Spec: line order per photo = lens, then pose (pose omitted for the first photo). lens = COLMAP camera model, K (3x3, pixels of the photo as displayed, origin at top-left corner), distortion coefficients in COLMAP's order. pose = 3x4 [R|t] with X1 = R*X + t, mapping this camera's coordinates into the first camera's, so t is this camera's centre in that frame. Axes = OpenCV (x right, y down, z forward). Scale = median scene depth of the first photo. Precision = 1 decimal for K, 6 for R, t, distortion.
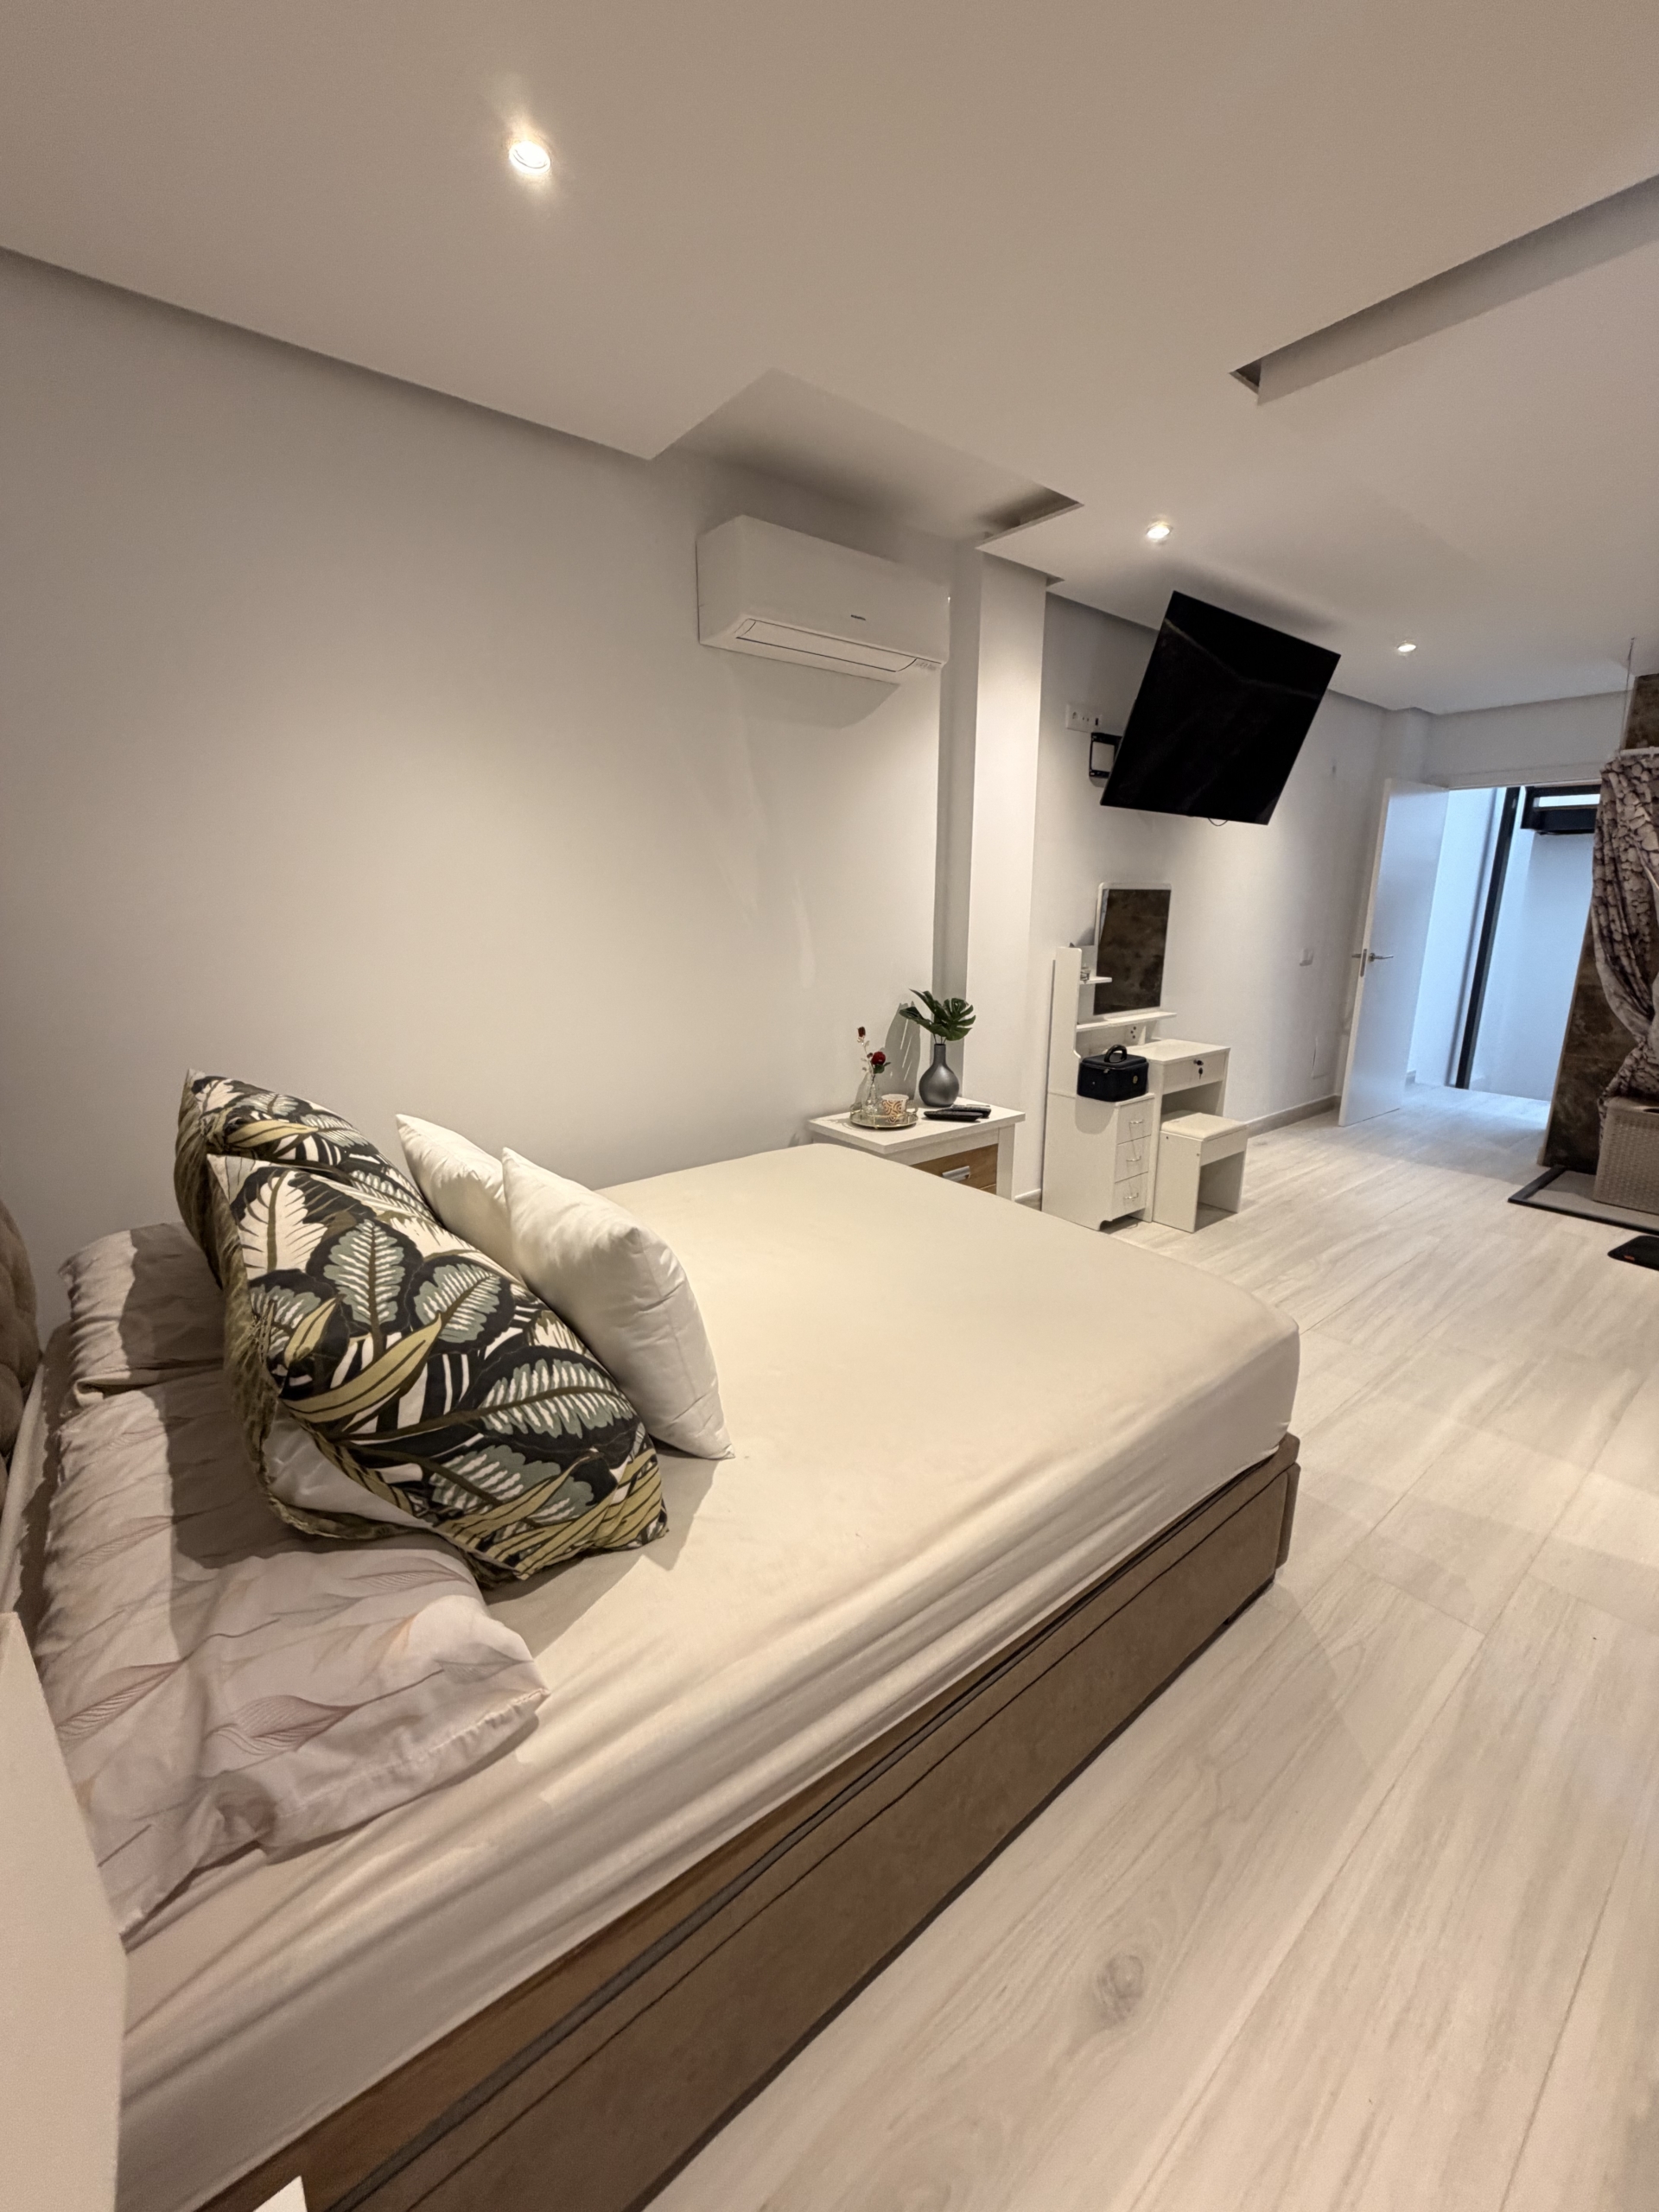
lens RADIAL K [[879.1, 0, 830.0], [0, 879.1, 1108.0], [0, 0, 1]] dist [0.000212, -0.000006]
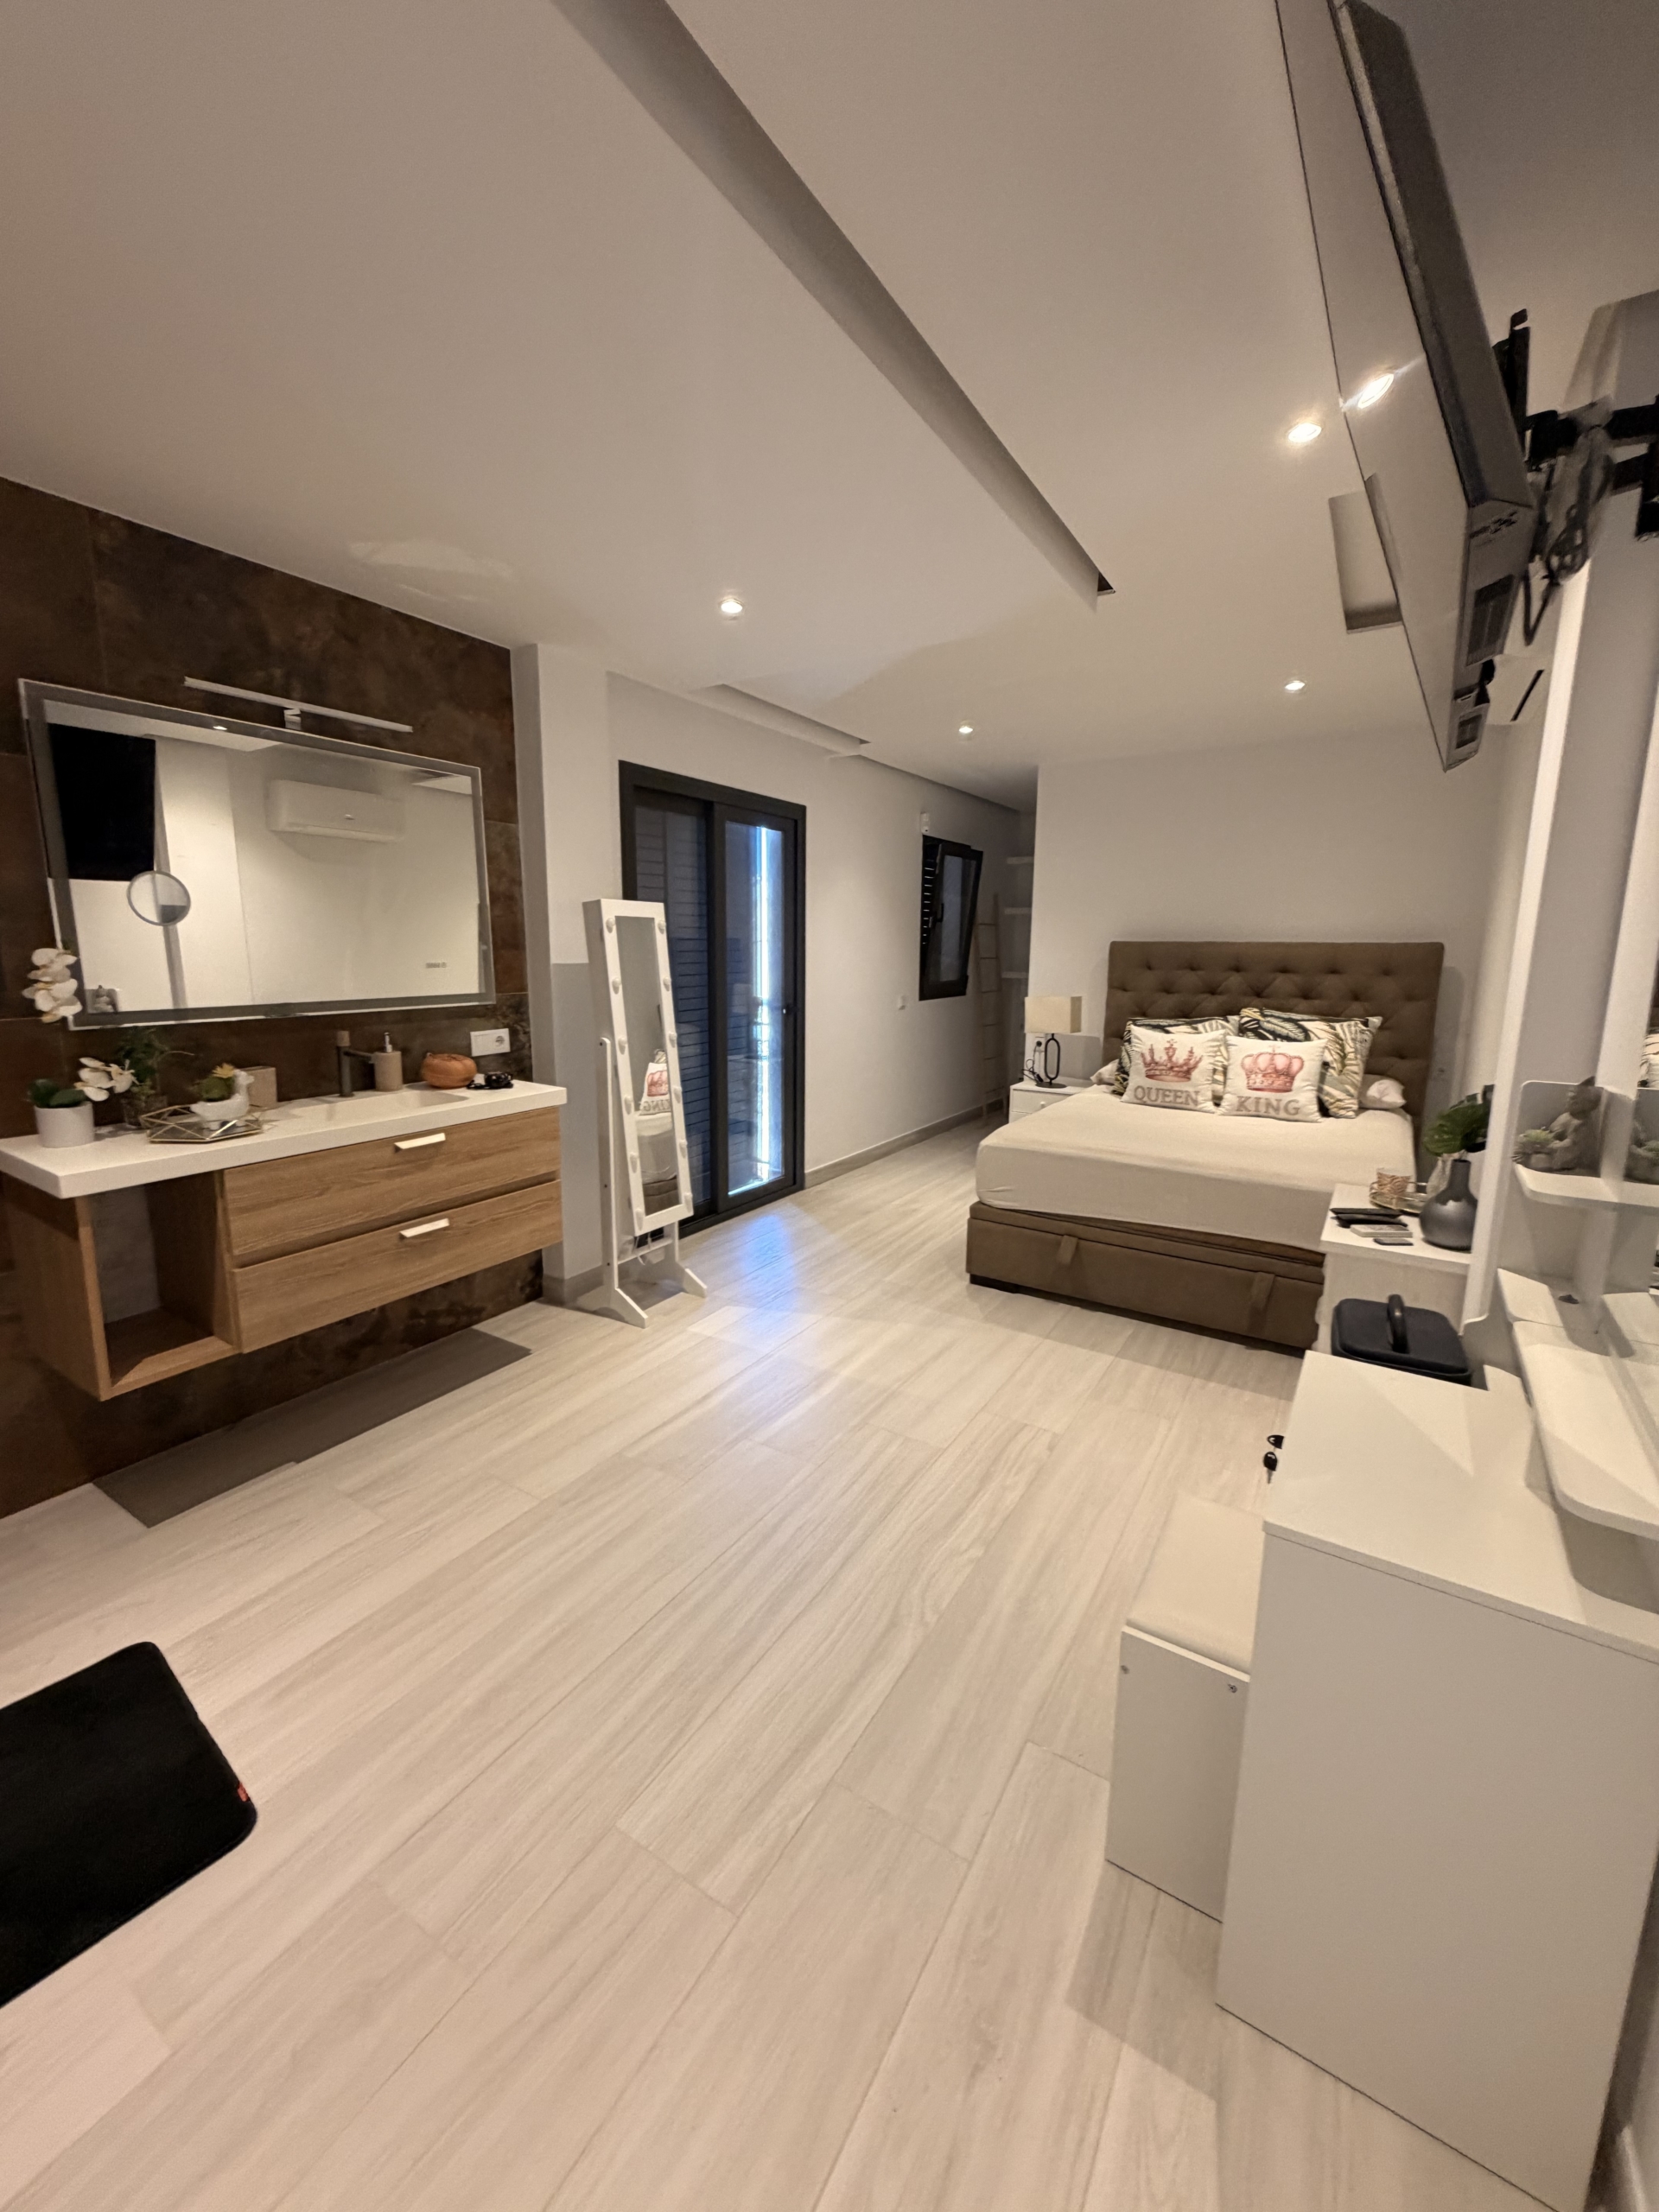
lens RADIAL K [[879.1, 0, 826.7], [0, 879.1, 1103.3], [0, 0, 1]] dist [0.000212, -0.000006]
pose [[-0.946440, 0.046699, -0.319484, 0.813850], [-0.083649, 0.920239, 0.382313, -0.336286], [0.311855, 0.388561, -0.867045, 1.407335]]
